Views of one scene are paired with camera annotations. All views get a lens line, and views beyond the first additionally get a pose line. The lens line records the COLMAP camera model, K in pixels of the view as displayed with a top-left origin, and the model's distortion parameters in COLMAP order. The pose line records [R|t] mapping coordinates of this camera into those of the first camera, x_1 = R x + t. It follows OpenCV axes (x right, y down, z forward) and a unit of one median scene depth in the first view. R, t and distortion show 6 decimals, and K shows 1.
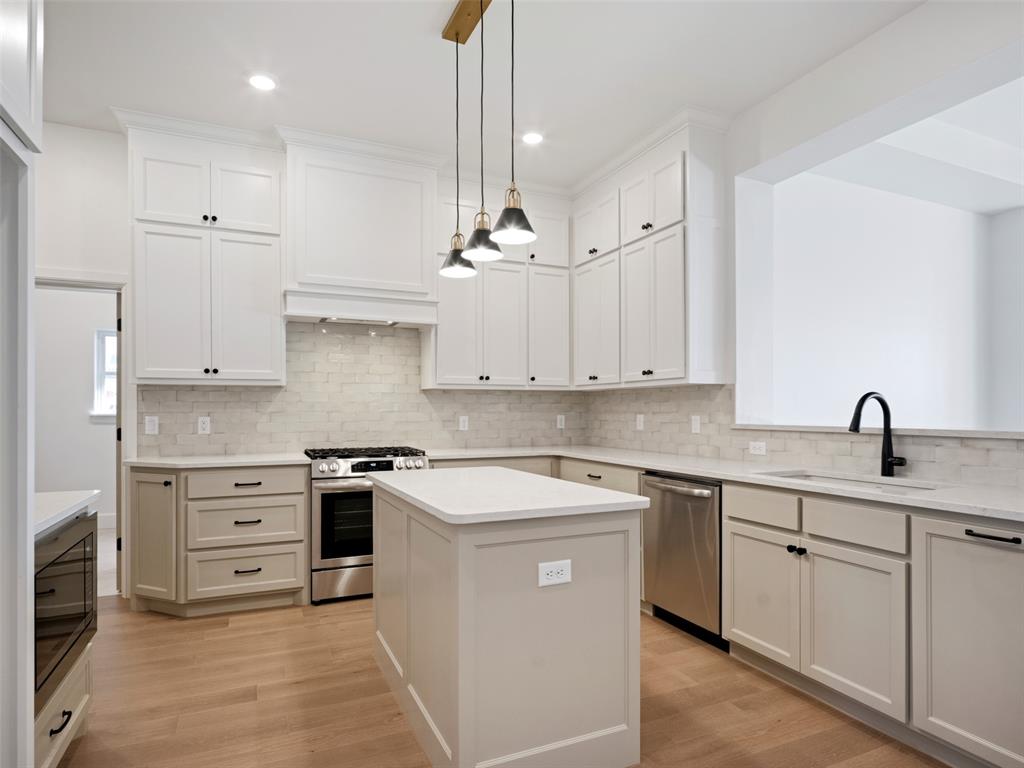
lens RADIAL K [[582.7, 0, 511.5], [0, 582.7, 431.4], [0, 0, 1]] dist [-0.004177, 0.000569]
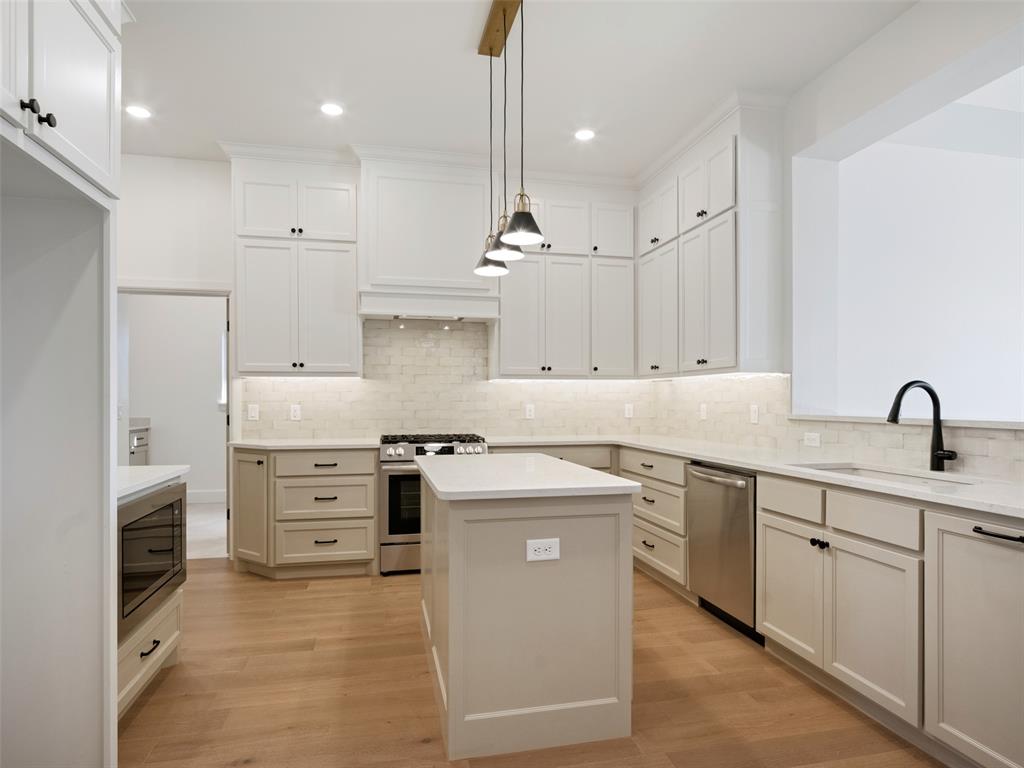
lens RADIAL K [[585.1, 0, 509.4], [0, 585.1, 426.2], [0, 0, 1]] dist [-0.002380, -0.000023]
pose [[0.979934, 0.009883, -0.199076, 0.140088], [-0.008196, 0.999923, 0.009294, 0.002145], [0.199153, -0.007476, 0.979940, -0.047696]]
